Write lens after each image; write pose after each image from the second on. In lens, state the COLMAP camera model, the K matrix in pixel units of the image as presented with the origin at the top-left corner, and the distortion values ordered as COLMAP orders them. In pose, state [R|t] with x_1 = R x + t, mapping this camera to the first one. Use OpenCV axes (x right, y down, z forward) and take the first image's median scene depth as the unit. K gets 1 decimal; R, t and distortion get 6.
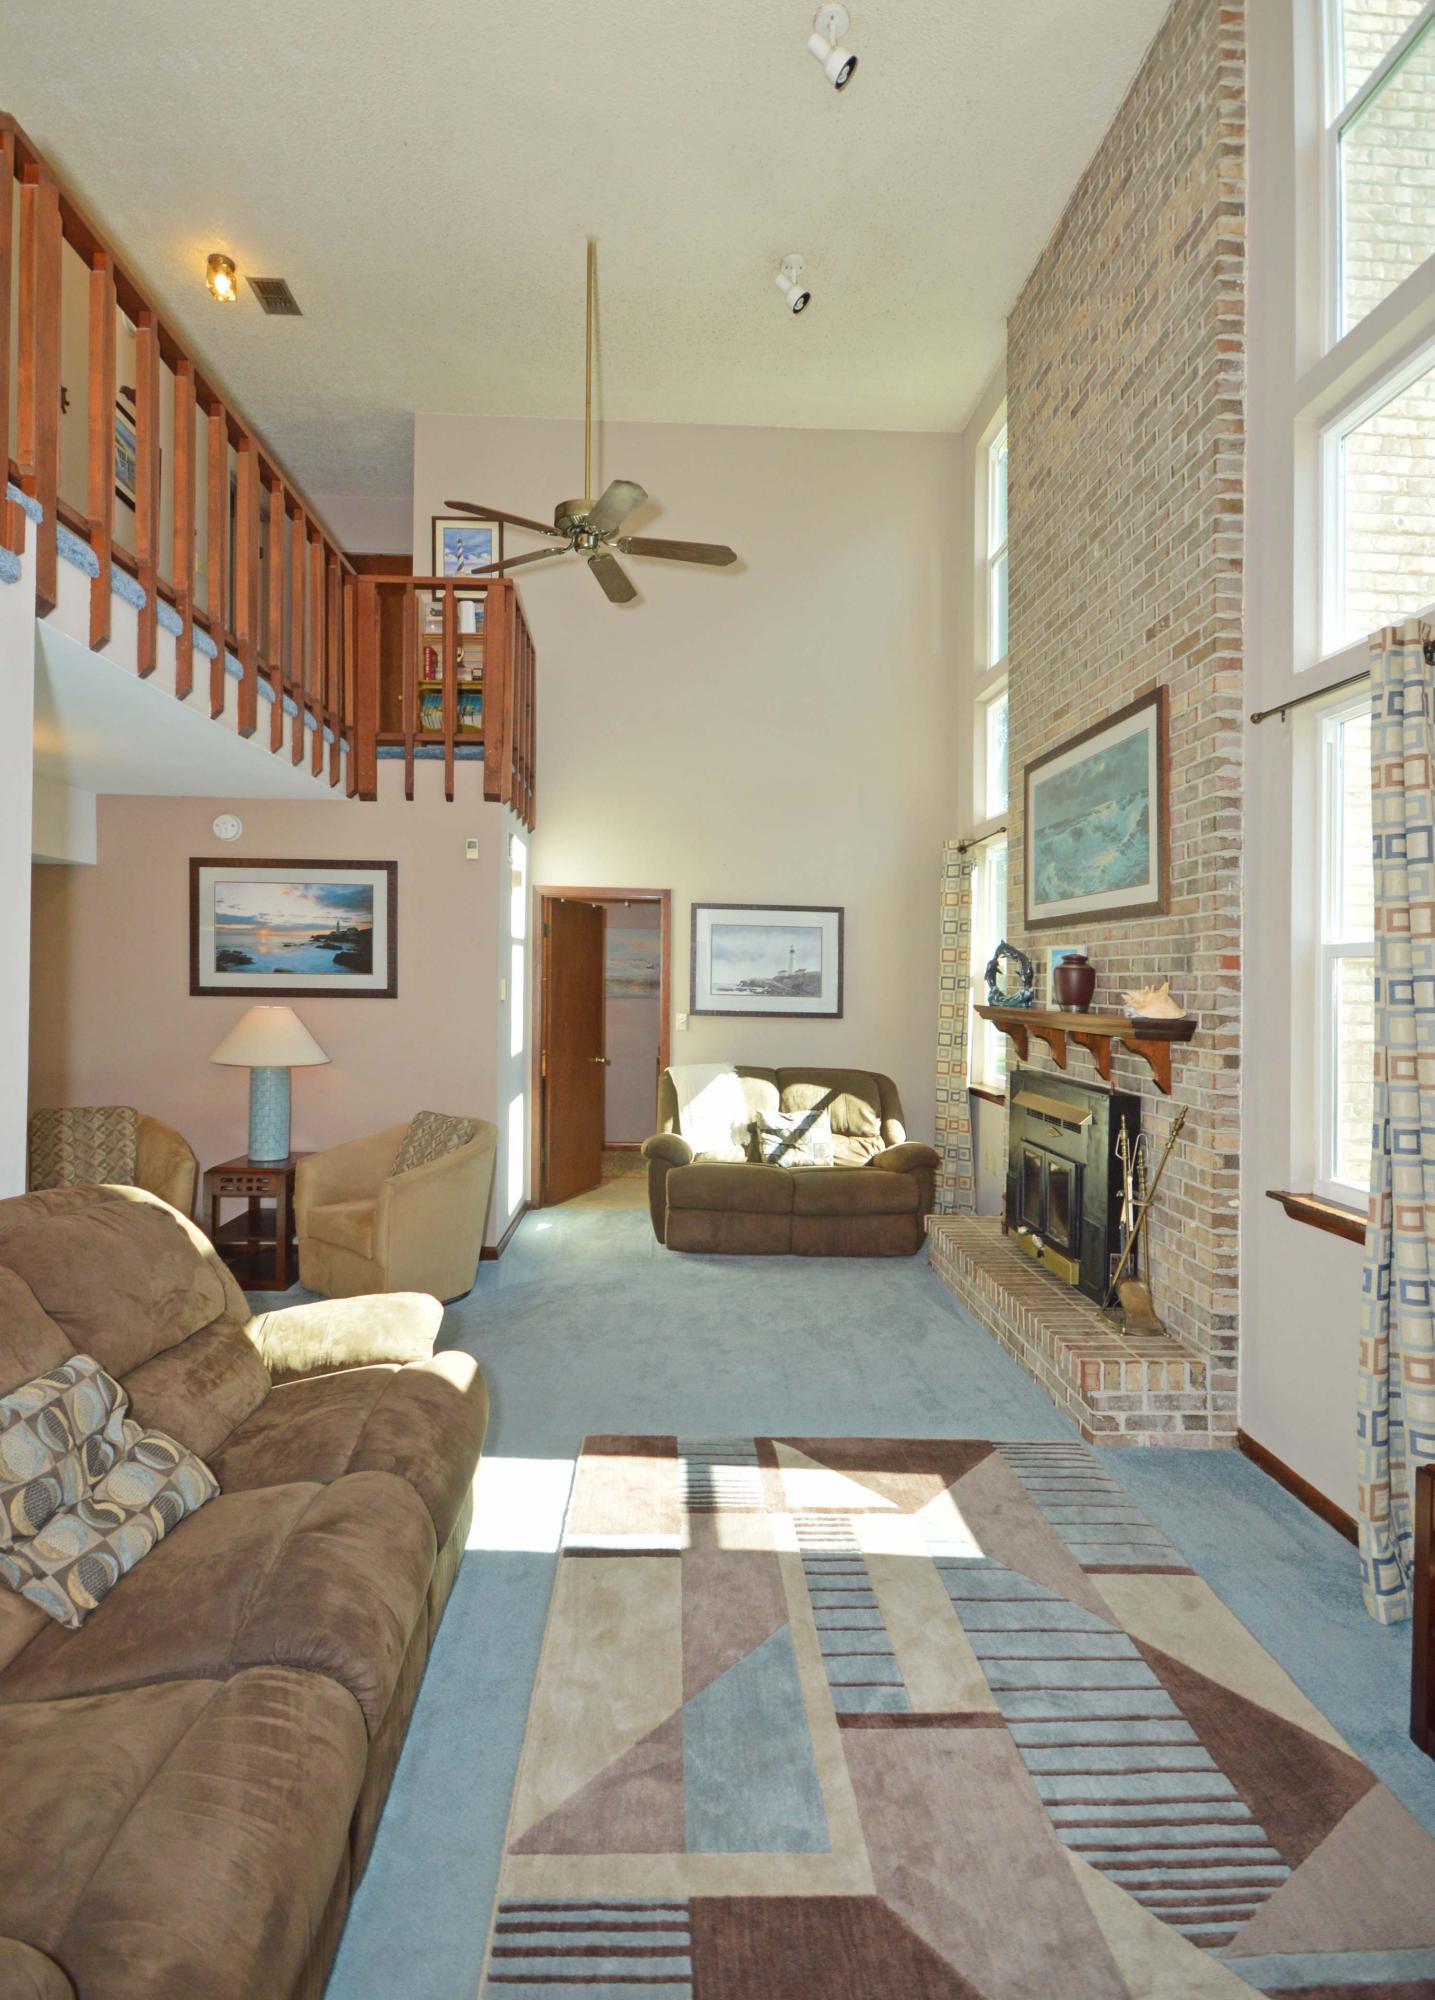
lens RADIAL K [[1008.2, 0, 743.9], [0, 1008.2, 966.6], [0, 0, 1]] dist [-0.002086, -0.000661]
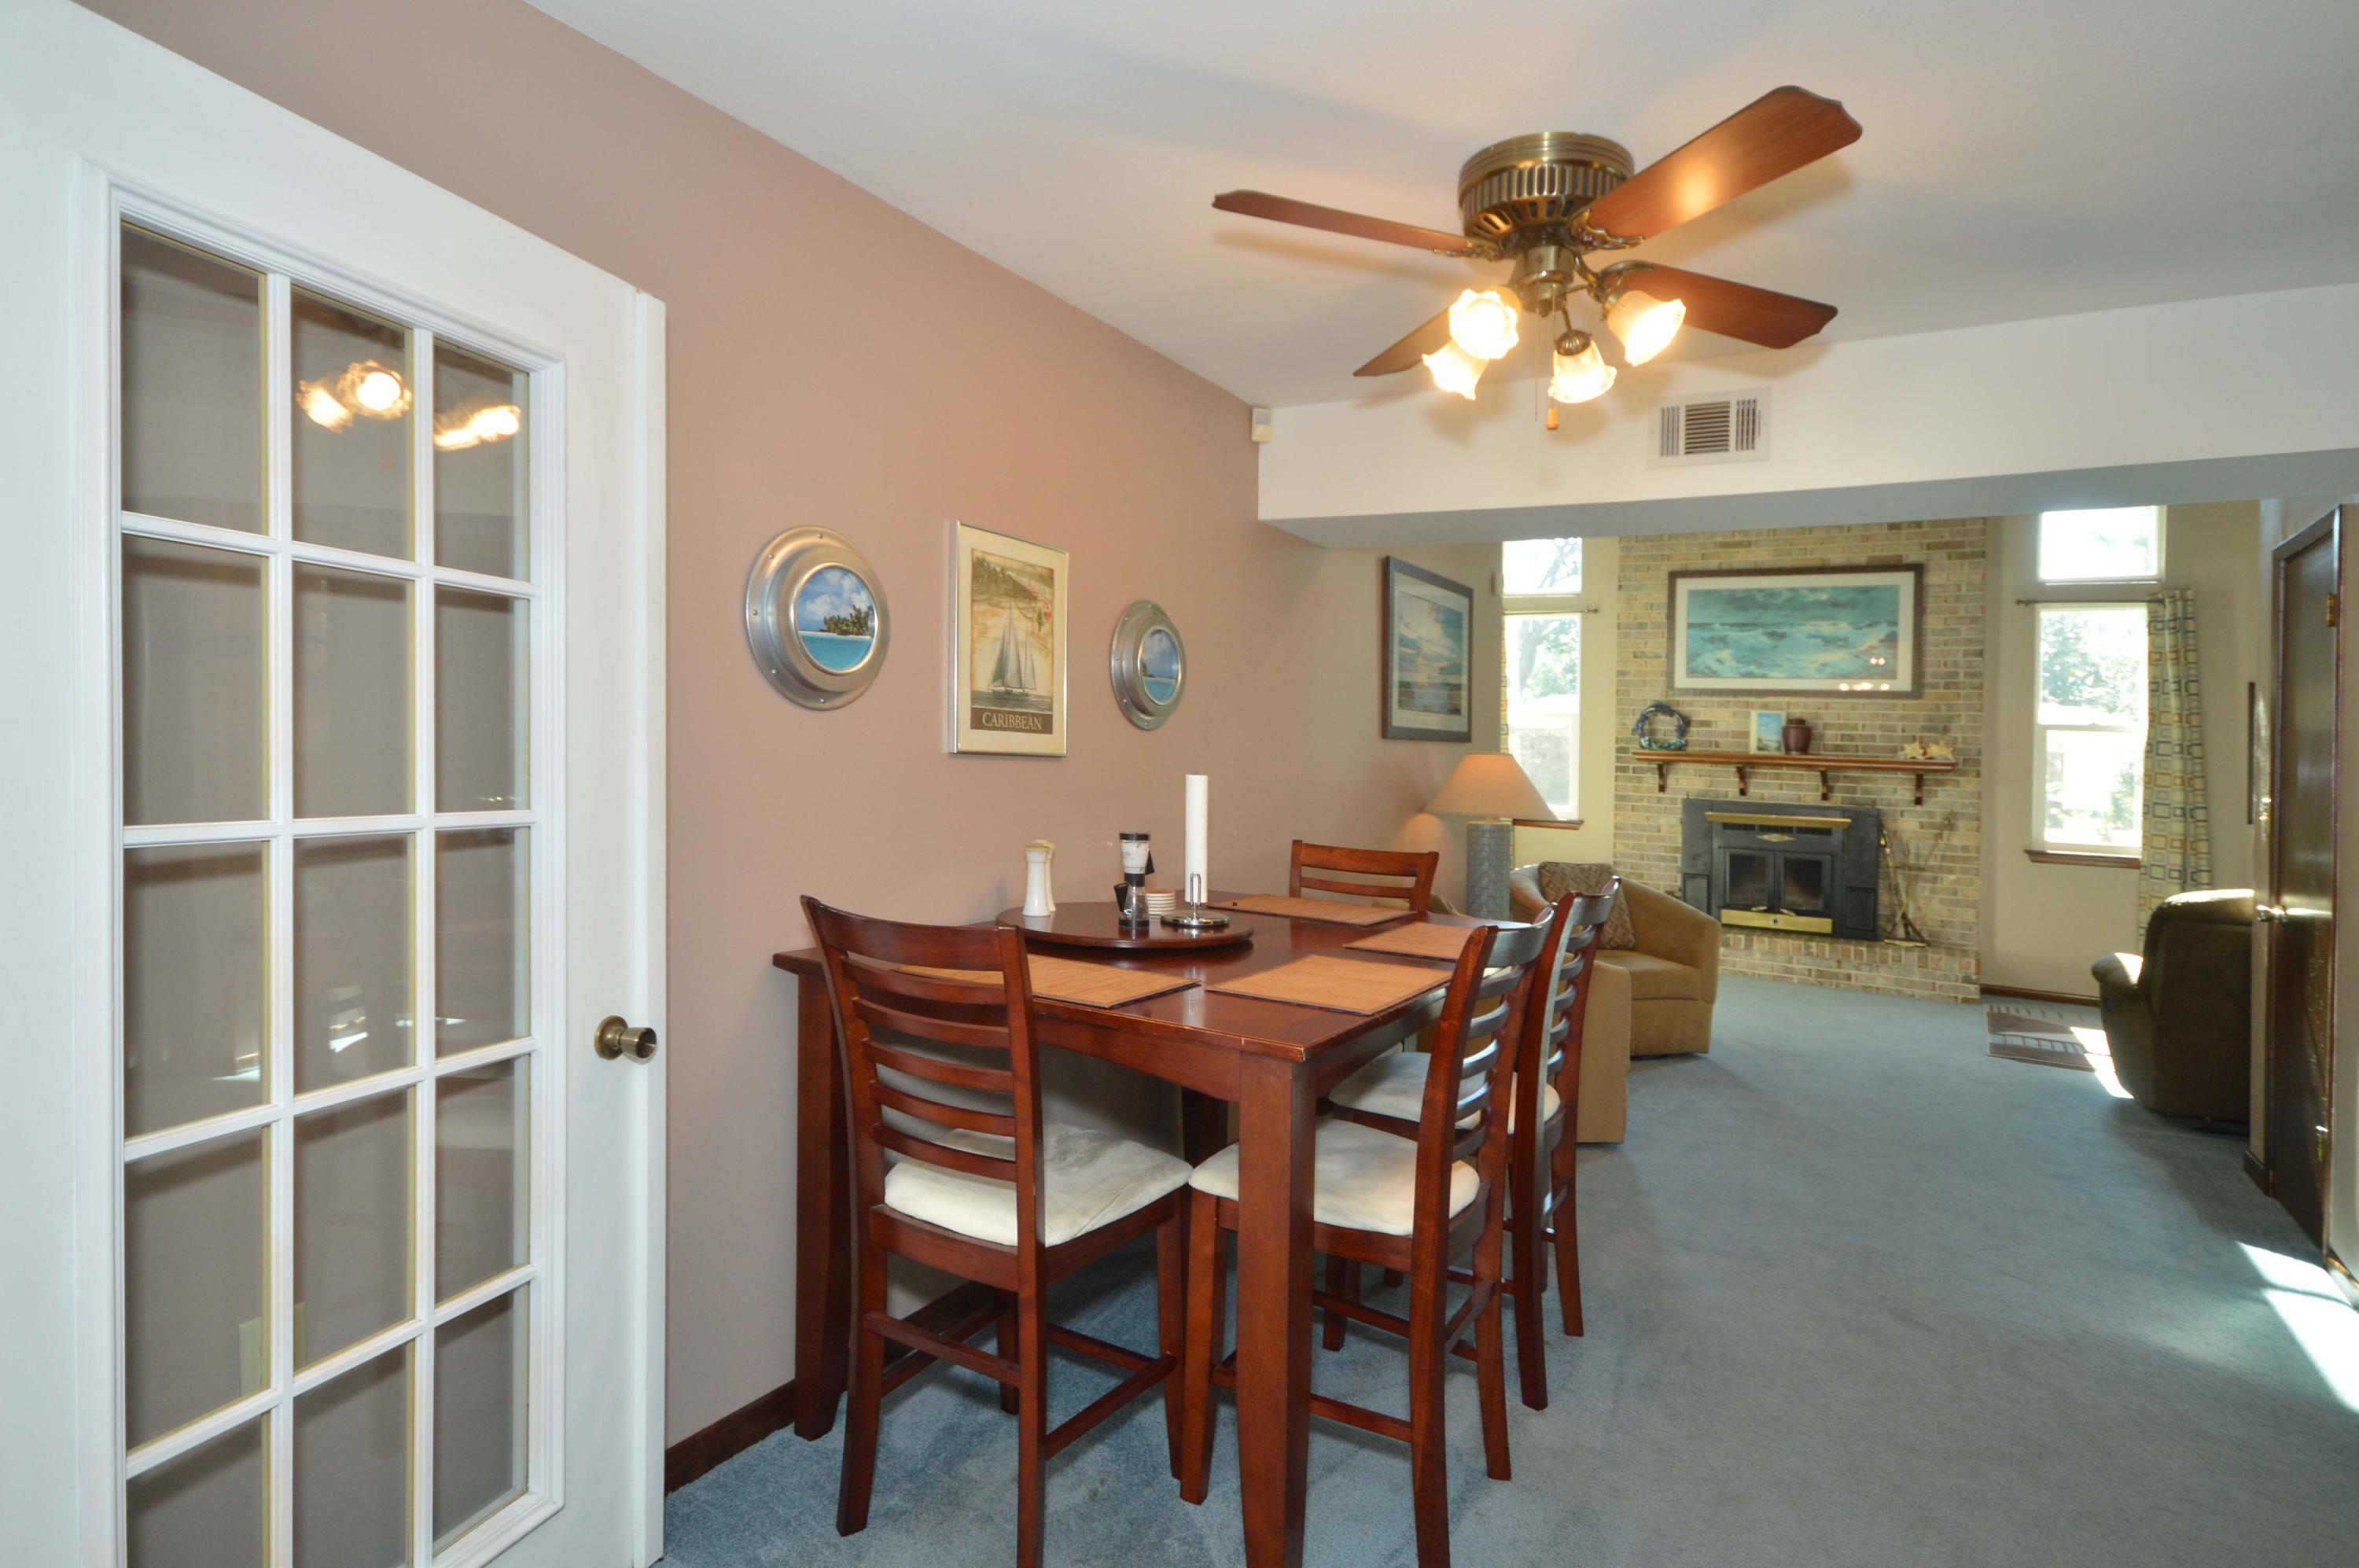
lens RADIAL K [[1221.5, 0, 1165.8], [0, 1221.5, 744.0], [0, 0, 1]] dist [0.001823, -0.000417]
pose [[0.593545, 0.011257, 0.804722, -1.503624], [-0.035661, 0.999288, 0.012324, 0.030182], [-0.804011, -0.036012, 0.593523, 0.627043]]
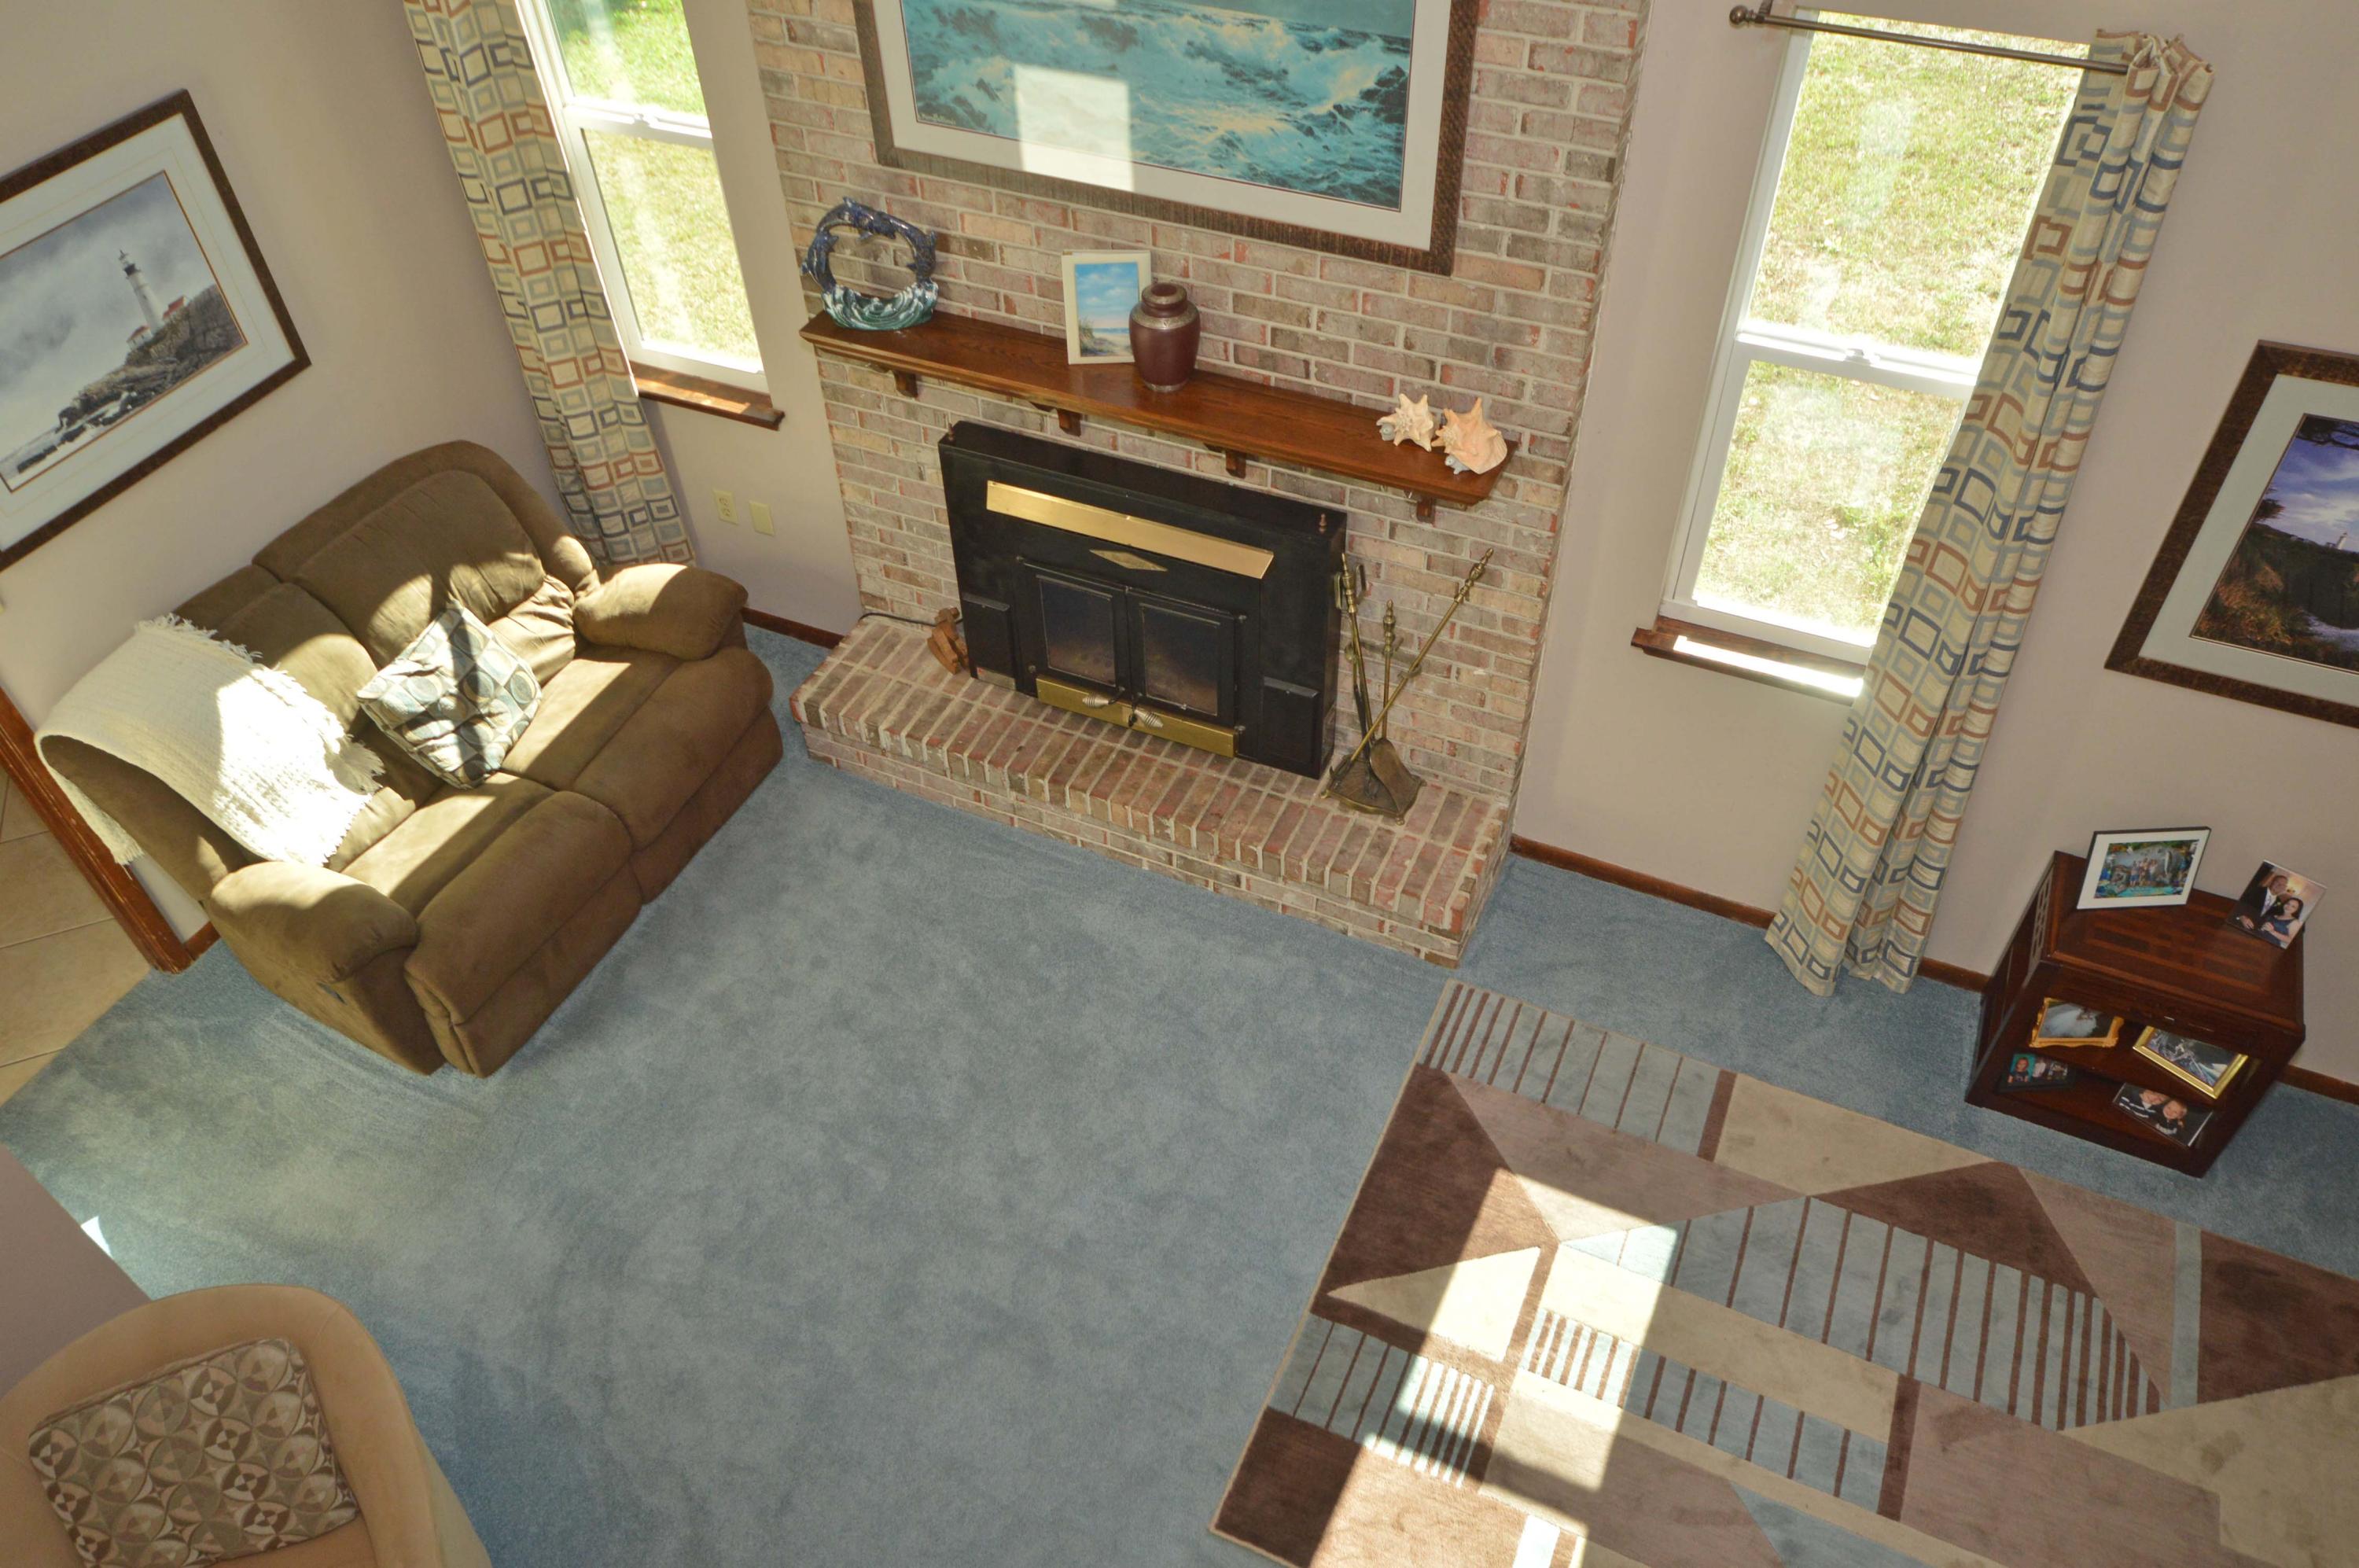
lens RADIAL K [[1676.3, 0, 1168.2], [0, 1676.3, 792.8], [0, 0, 1]] dist [0.008387, 0.005061]
pose [[0.489895, -0.634514, 0.597825, -0.349622], [0.022350, 0.694667, 0.718984, -0.433933], [-0.871495, -0.338865, 0.354496, 0.539962]]
